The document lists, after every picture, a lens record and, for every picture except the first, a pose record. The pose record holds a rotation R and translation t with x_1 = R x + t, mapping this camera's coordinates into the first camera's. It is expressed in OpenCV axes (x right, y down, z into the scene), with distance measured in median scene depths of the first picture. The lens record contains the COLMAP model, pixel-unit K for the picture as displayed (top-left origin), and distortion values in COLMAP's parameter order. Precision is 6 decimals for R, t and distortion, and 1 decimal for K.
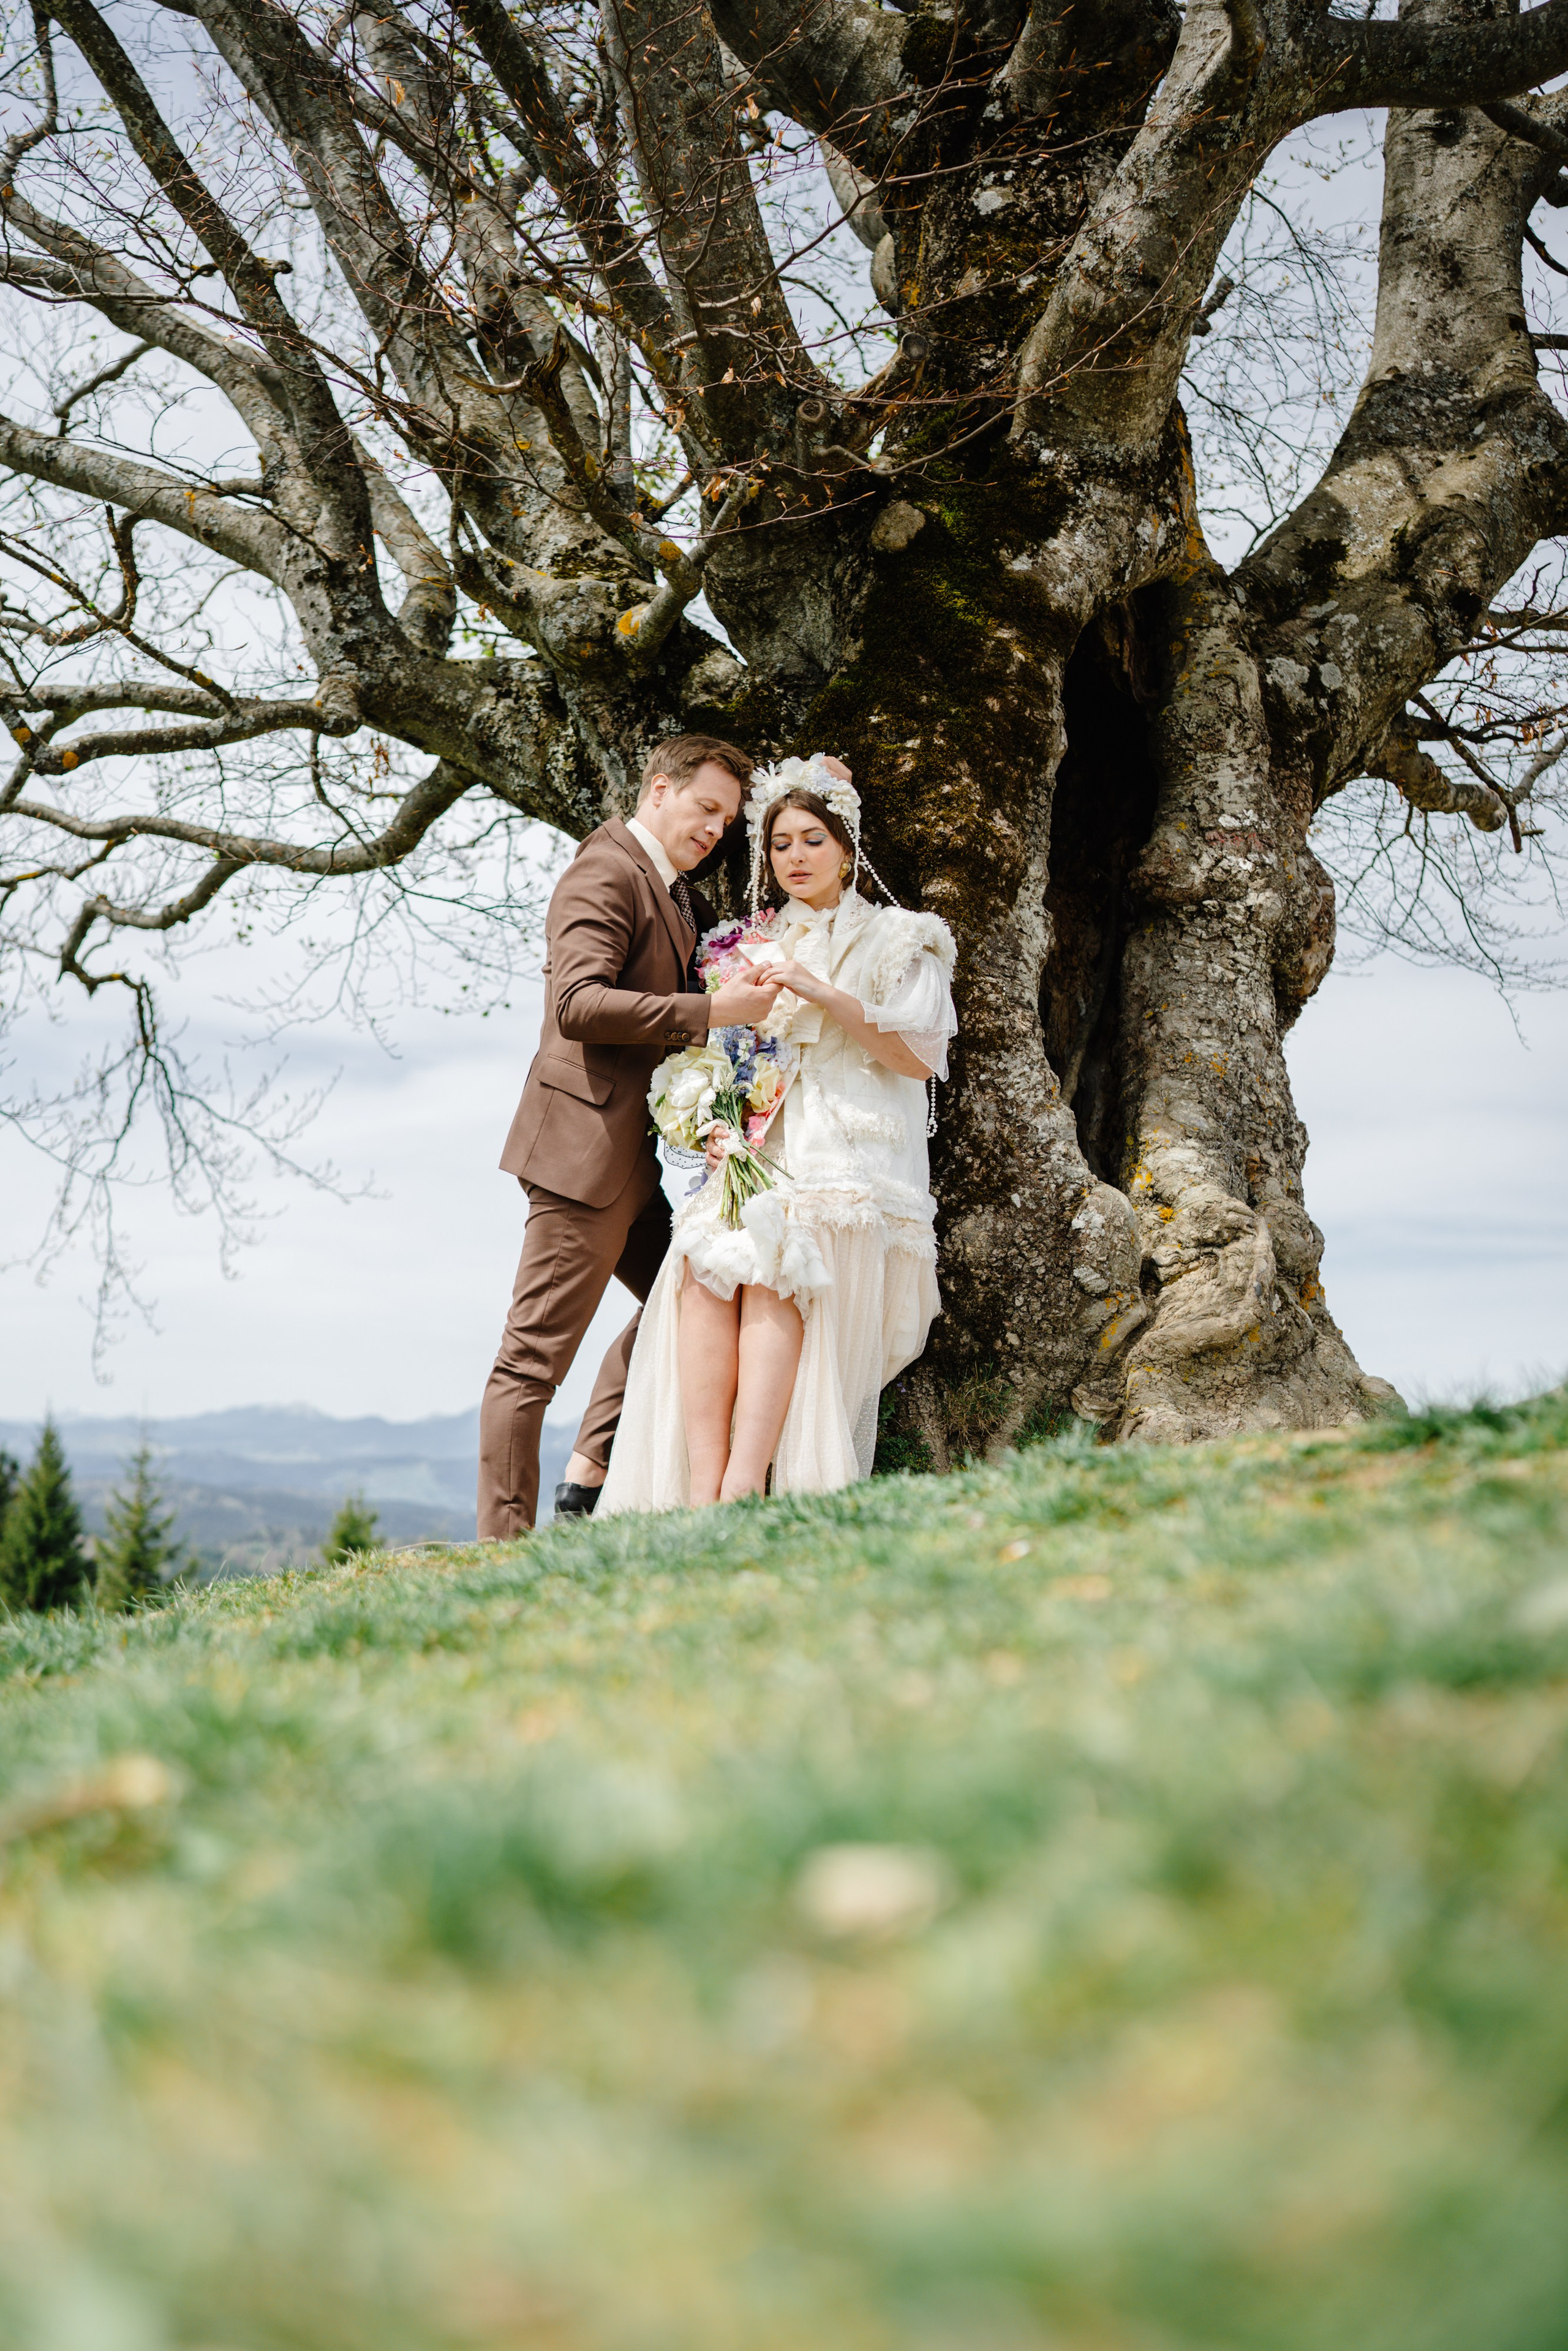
lens RADIAL K [[2241.2, 0, 776.2], [0, 2241.2, 1177.5], [0, 0, 1]] dist [-0.196965, 0.231171]
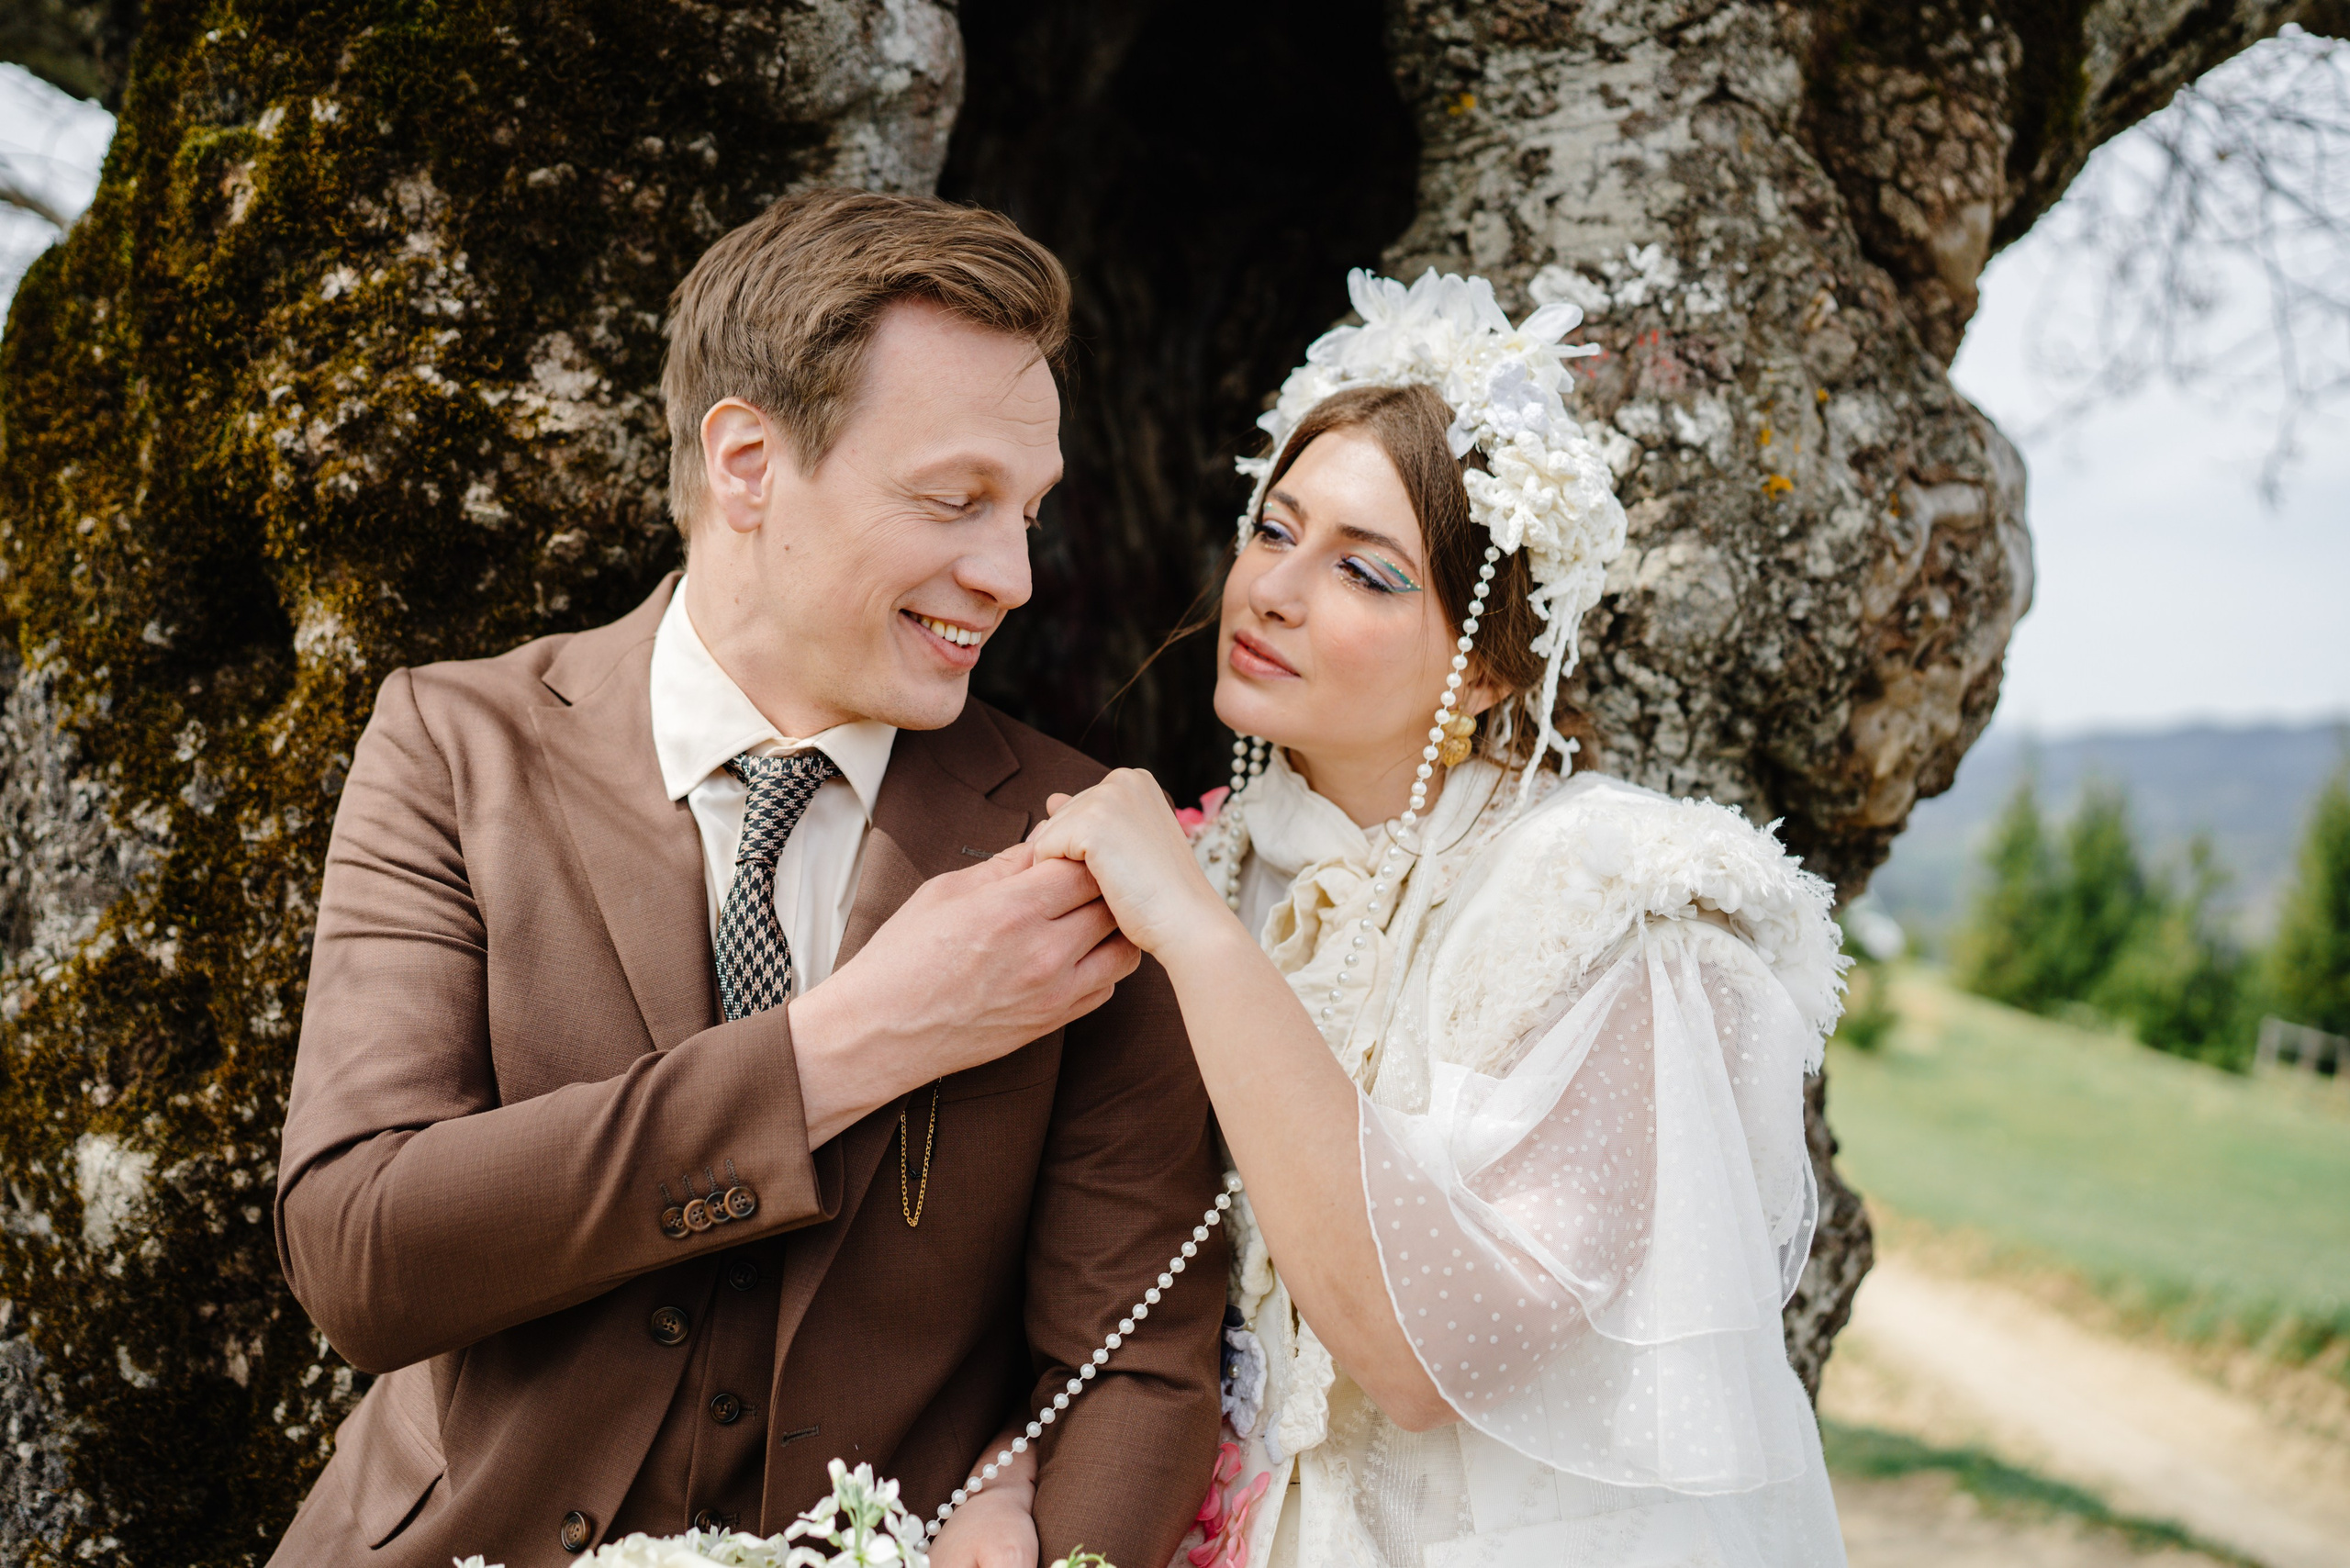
lens RADIAL K [[2250.2, 0, 1168.0], [0, 2250.2, 772.6], [0, 0, 1]] dist [-0.180999, 0.249329]
pose [[0.951494, 0.045602, -0.304270, 0.246210], [0.002720, 0.987669, 0.156532, -0.143988], [0.307657, -0.149766, 0.939637, 0.698418]]
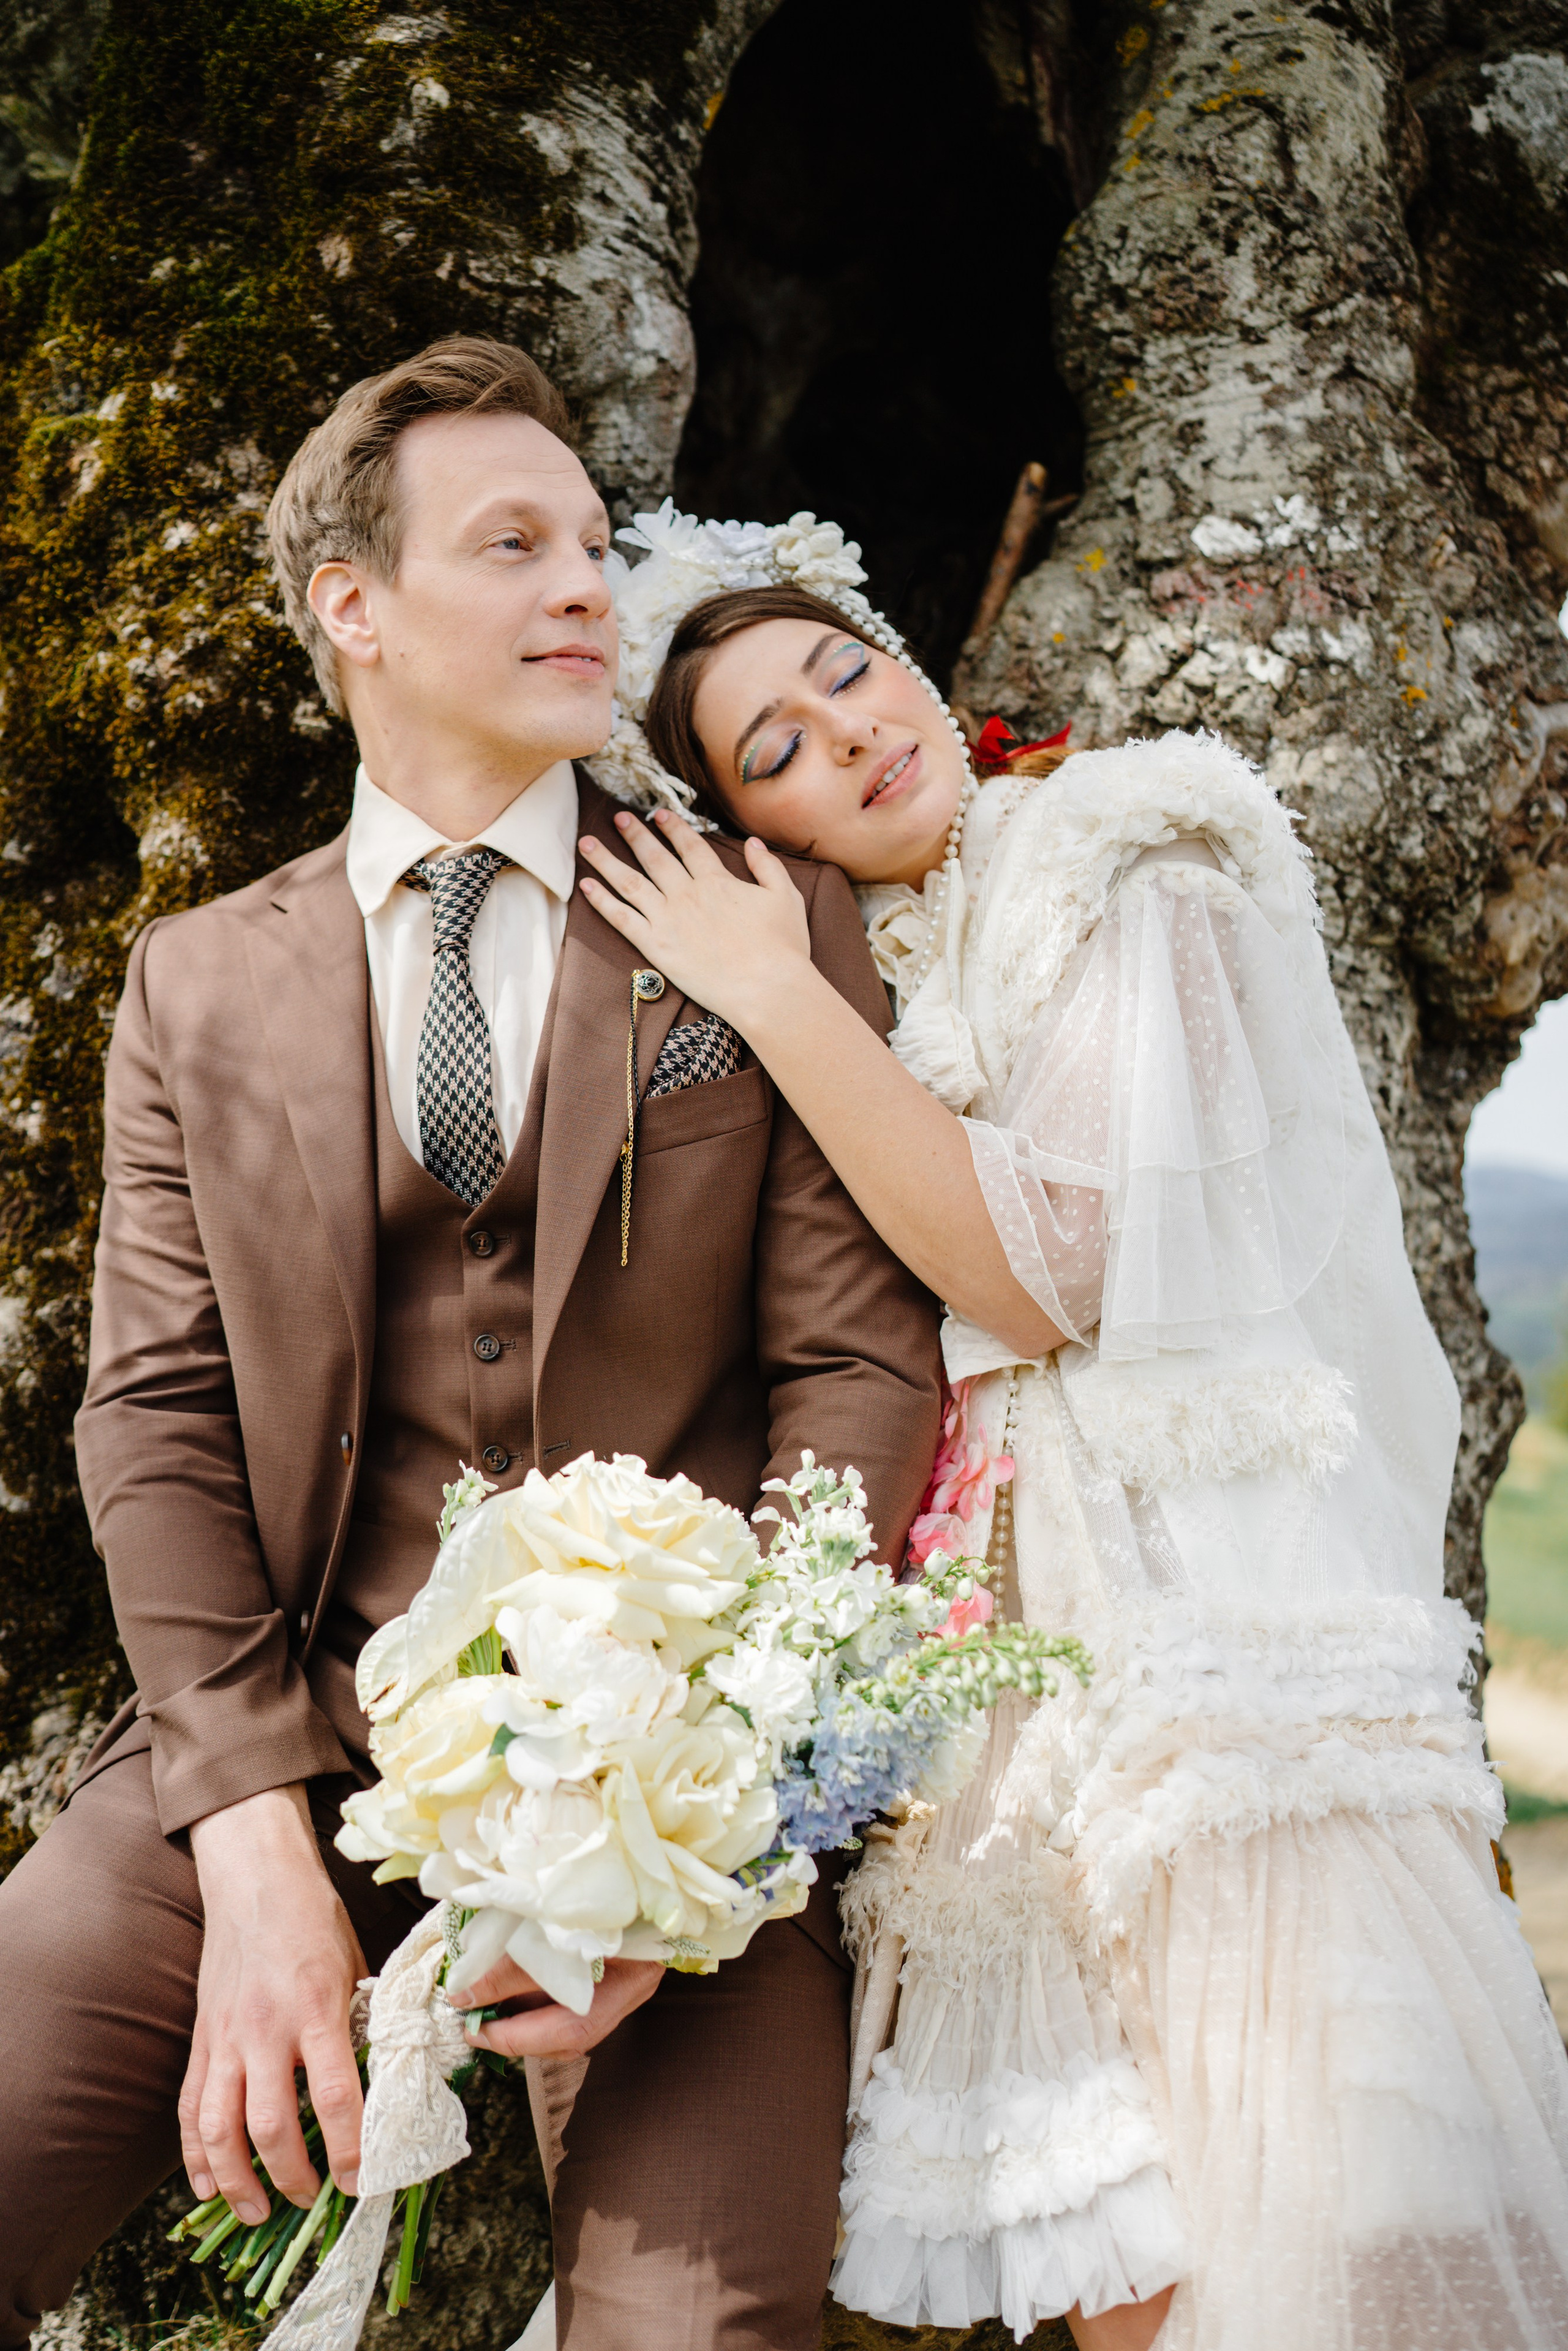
lens RADIAL K [[2242.5, 0, 776.8], [0, 2242.5, 1190.5], [0, 0, 1]] dist [-0.179437, 0.228526]
pose [[0.954108, 0.006039, -0.299401, 0.240175], [0.034137, 0.991086, 0.128774, -0.107491], [0.297510, -0.133085, 0.945397, 0.648481]]
